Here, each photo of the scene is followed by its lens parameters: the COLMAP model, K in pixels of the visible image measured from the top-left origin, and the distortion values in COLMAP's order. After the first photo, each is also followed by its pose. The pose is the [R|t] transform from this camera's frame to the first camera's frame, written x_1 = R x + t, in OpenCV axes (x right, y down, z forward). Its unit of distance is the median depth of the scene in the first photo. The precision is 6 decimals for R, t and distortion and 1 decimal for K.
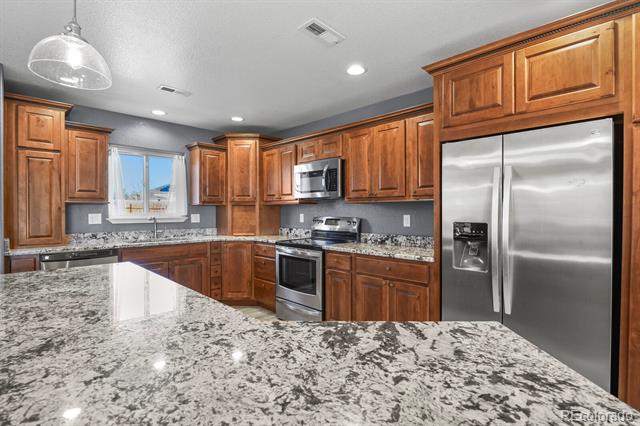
lens RADIAL K [[309.4, 0, 323.8], [0, 309.4, 214.4], [0, 0, 1]] dist [-0.006971, -0.005925]
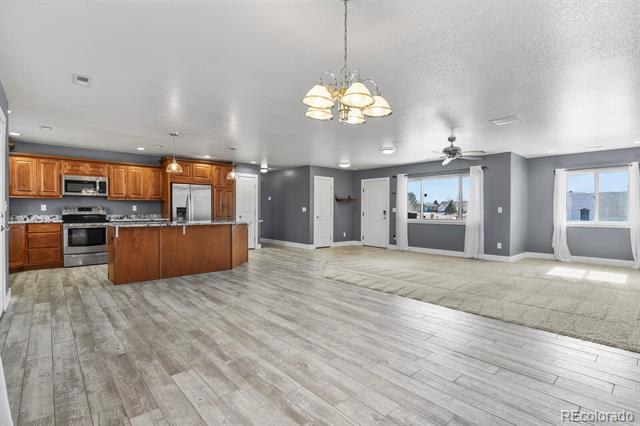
lens RADIAL K [[309.4, 0, 323.5], [0, 309.4, 214.1], [0, 0, 1]] dist [-0.006971, -0.005925]
pose [[0.054422, -0.012351, 0.998442, -1.748060], [0.009228, 0.999887, 0.011866, 0.045270], [-0.998475, 0.008568, 0.054529, -0.478117]]
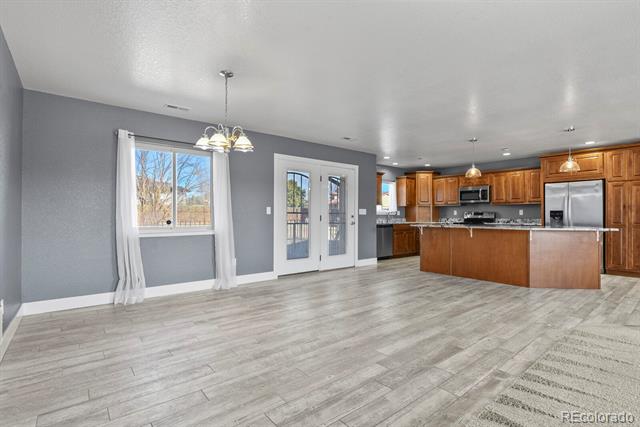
lens RADIAL K [[309.4, 0, 323.6], [0, 309.4, 215.2], [0, 0, 1]] dist [-0.006971, -0.005925]
pose [[0.994977, 0.000331, -0.100104, -0.869602], [-0.001779, 0.999895, -0.014371, 0.069236], [0.100088, 0.014477, 0.994873, -1.292941]]
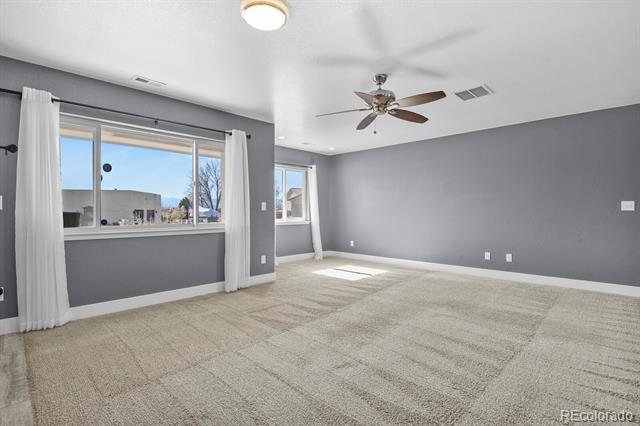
lens RADIAL K [[309.4, 0, 328.7], [0, 309.4, 214.4], [0, 0, 1]] dist [-0.006971, -0.005925]
pose [[-0.999752, -0.003859, -0.021949, 0.034738], [-0.004391, 0.999696, 0.024259, 0.053814], [0.021849, 0.024350, -0.999465, -0.164855]]
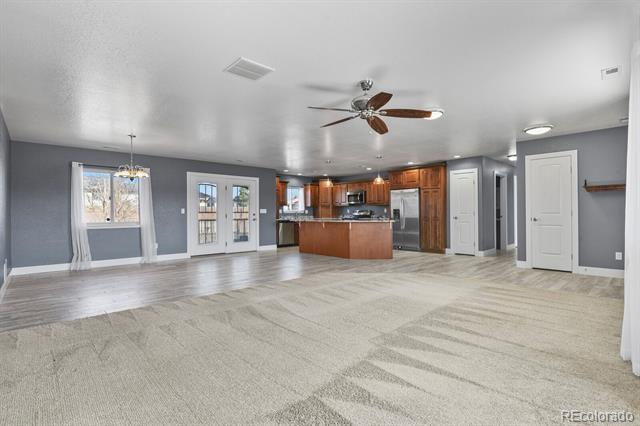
lens RADIAL K [[309.4, 0, 324.2], [0, 309.4, 214.3], [0, 0, 1]] dist [-0.006971, -0.005925]
pose [[0.999374, -0.008820, -0.034274, -0.225496], [0.008428, 0.999898, -0.011561, 0.081881], [0.034373, 0.011265, 0.999346, -1.962949]]
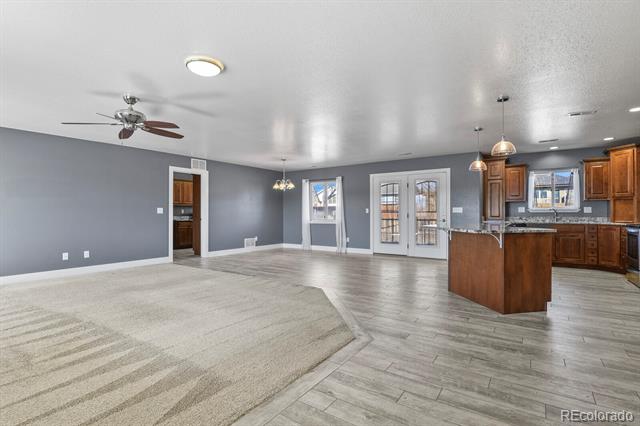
lens RADIAL K [[309.4, 0, 322.4], [0, 309.4, 213.4], [0, 0, 1]] dist [-0.006971, -0.005925]
pose [[0.178447, -0.002560, -0.983946, 0.978805], [-0.010241, 0.999938, -0.004459, 0.060517], [0.983896, 0.010872, 0.178410, -0.610230]]
